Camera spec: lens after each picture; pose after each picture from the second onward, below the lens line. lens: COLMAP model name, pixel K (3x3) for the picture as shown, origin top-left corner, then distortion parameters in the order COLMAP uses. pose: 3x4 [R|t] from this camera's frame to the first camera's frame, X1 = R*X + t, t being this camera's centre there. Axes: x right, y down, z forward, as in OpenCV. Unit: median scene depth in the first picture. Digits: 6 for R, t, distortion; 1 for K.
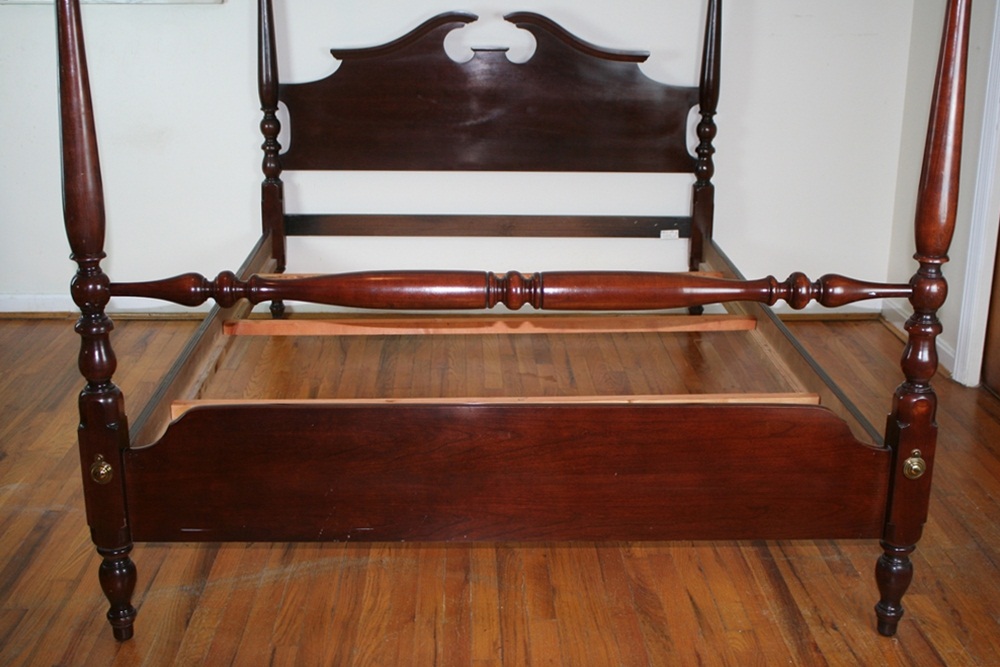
lens RADIAL K [[1207.6, 0, 496.9], [0, 1207.6, 316.7], [0, 0, 1]] dist [-0.045379, 0.000000]
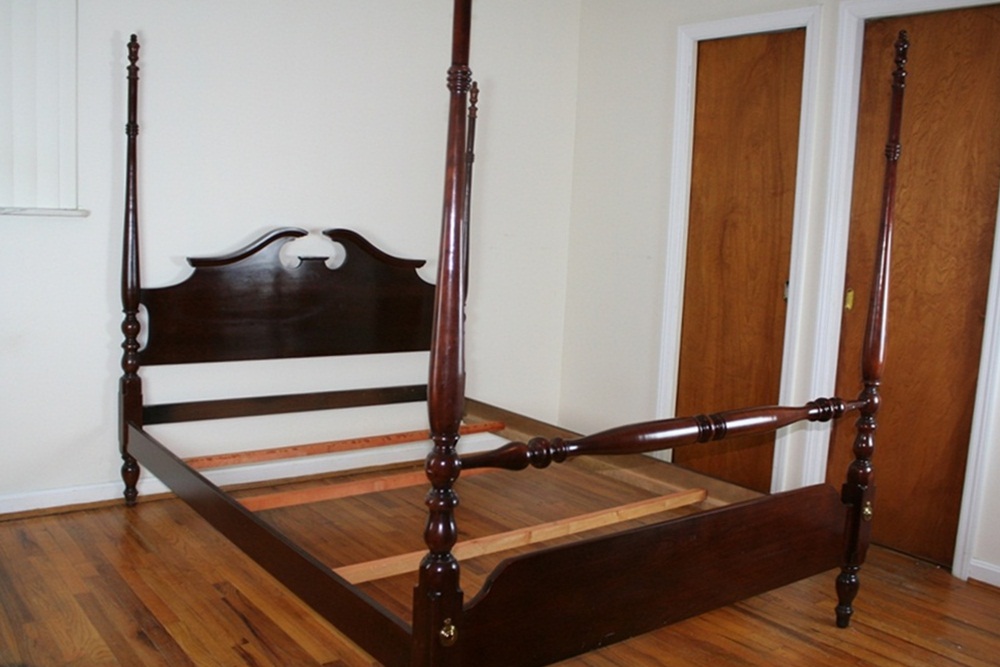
lens RADIAL K [[954.5, 0, 504.2], [0, 954.5, 351.3], [0, 0, 1]] dist [-0.109704, 0.000000]
pose [[0.815050, -0.049339, 0.577286, -0.404459], [0.119115, 0.989353, -0.083617, -0.024258], [-0.567014, 0.136915, 0.812249, 0.116408]]
